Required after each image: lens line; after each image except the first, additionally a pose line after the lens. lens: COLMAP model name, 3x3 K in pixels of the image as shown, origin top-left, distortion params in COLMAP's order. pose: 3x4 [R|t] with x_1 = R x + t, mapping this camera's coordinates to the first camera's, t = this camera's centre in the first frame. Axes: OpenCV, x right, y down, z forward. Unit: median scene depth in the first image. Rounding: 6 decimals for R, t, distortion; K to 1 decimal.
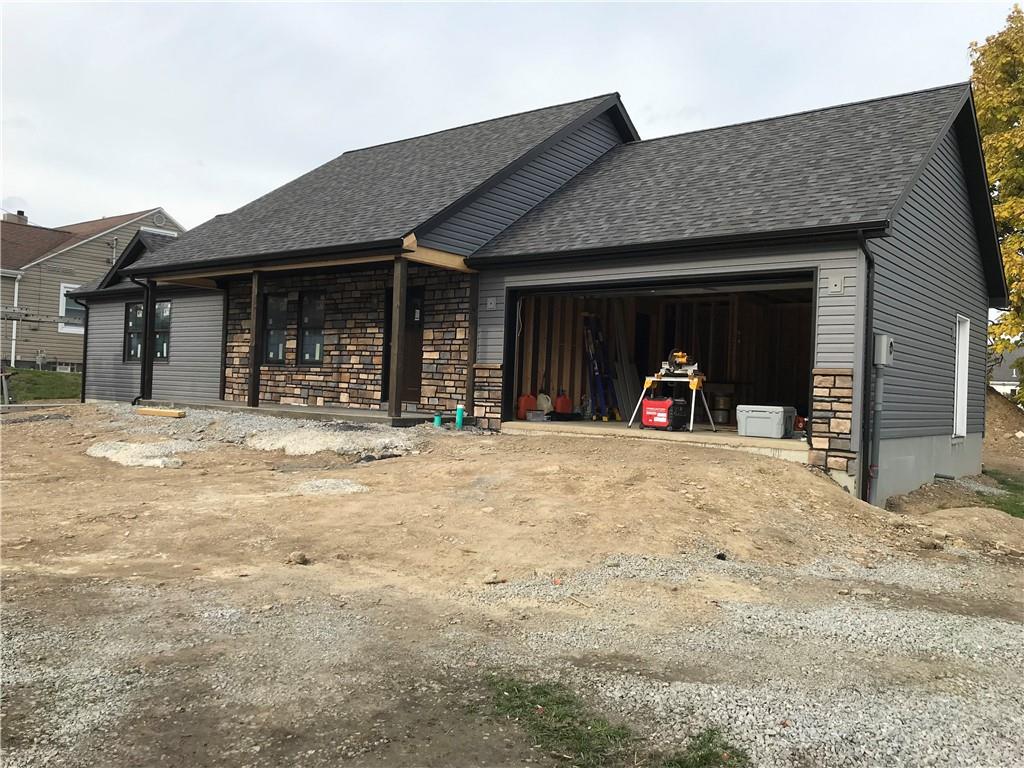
lens RADIAL K [[833.3, 0, 504.7], [0, 833.3, 378.0], [0, 0, 1]] dist [0.080063, -0.157004]
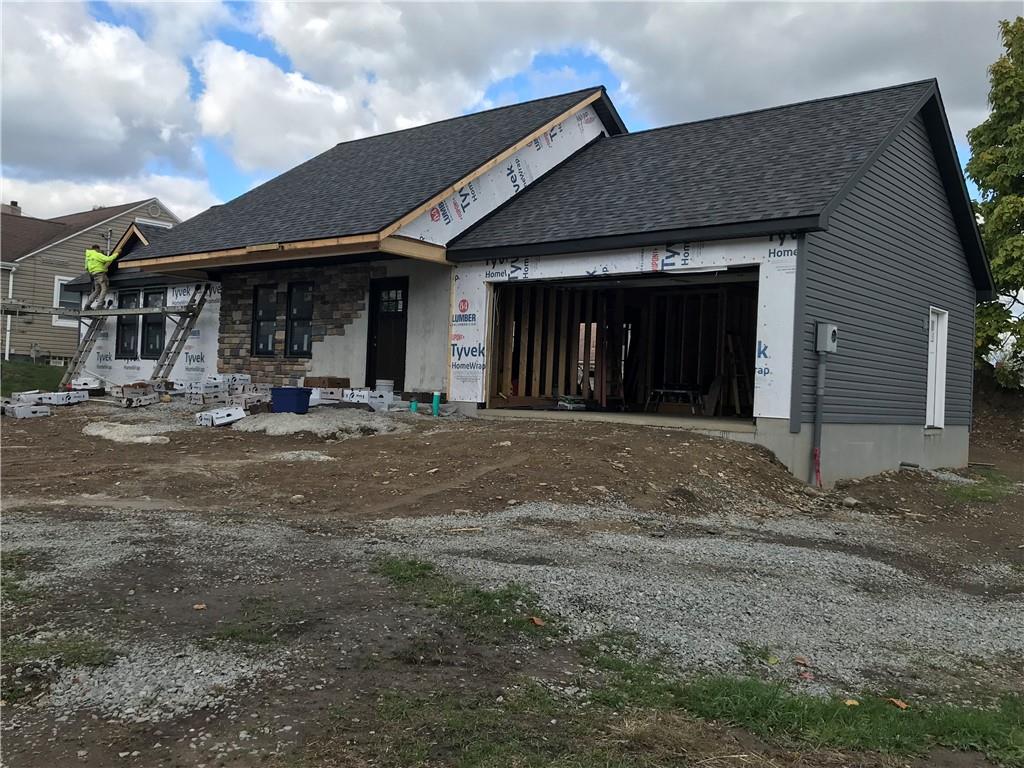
lens RADIAL K [[921.3, 0, 503.3], [0, 921.3, 378.7], [0, 0, 1]] dist [0.131918, -0.345984]
pose [[0.999451, 0.005314, -0.032706, 0.056774], [-0.005459, 0.999976, -0.004365, 0.017400], [0.032682, 0.004541, 0.999455, -0.123944]]
